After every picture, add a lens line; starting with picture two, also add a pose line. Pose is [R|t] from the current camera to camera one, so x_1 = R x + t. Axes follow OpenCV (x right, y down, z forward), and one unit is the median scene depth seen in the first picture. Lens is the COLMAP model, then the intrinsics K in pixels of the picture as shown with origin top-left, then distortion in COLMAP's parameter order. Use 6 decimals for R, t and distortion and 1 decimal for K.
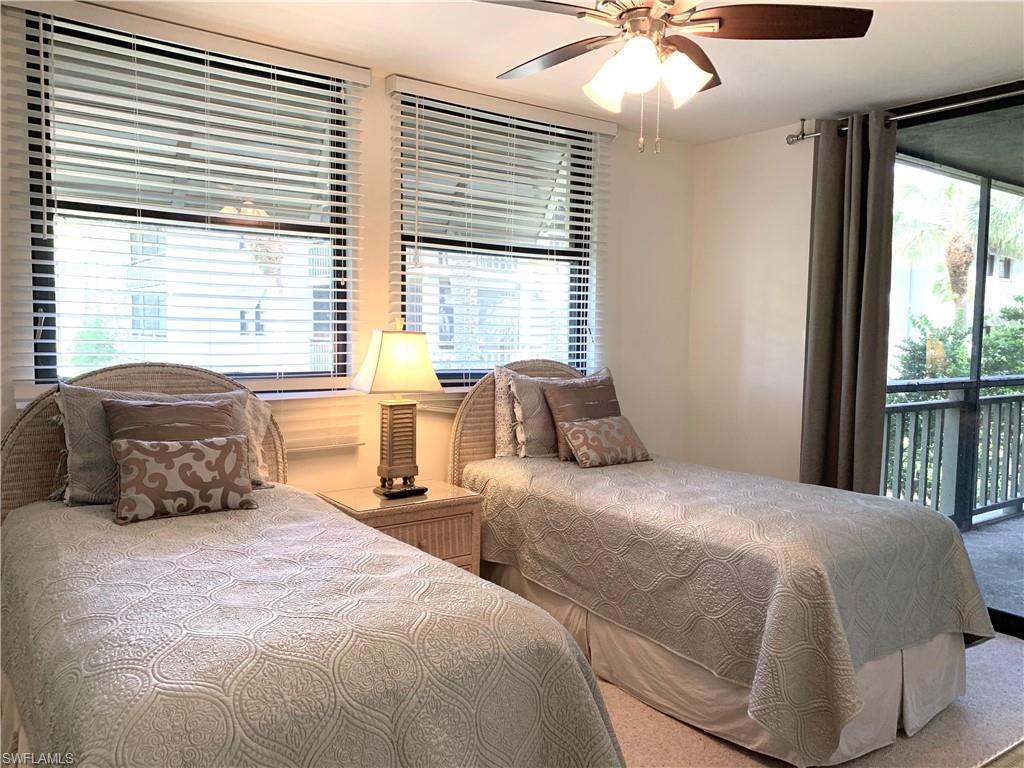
lens RADIAL K [[803.5, 0, 512.0], [0, 803.5, 384.0], [0, 0, 1]] dist [0.012604, 0.003227]
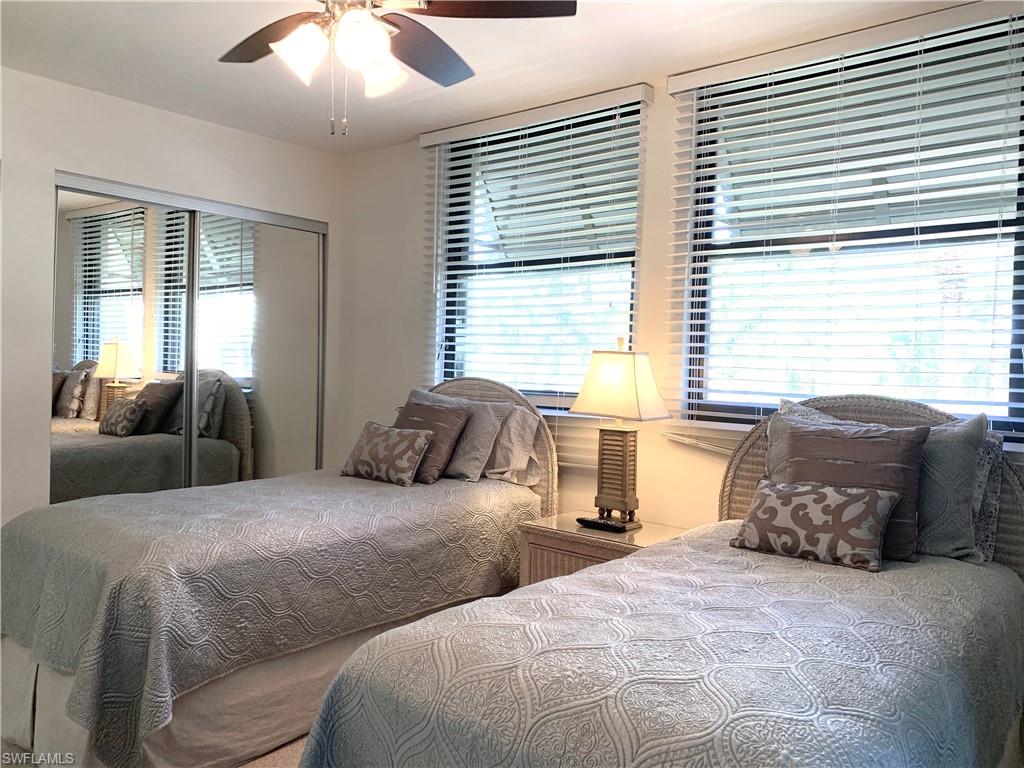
lens RADIAL K [[763.8, 0, 512.0], [0, 763.8, 384.0], [0, 0, 1]] dist [0.041410, -0.131731]
pose [[0.242073, 0.012902, -0.970172, 0.615271], [-0.092784, 0.995637, -0.009911, -0.006985], [0.965811, 0.092416, 0.242214, 0.595925]]
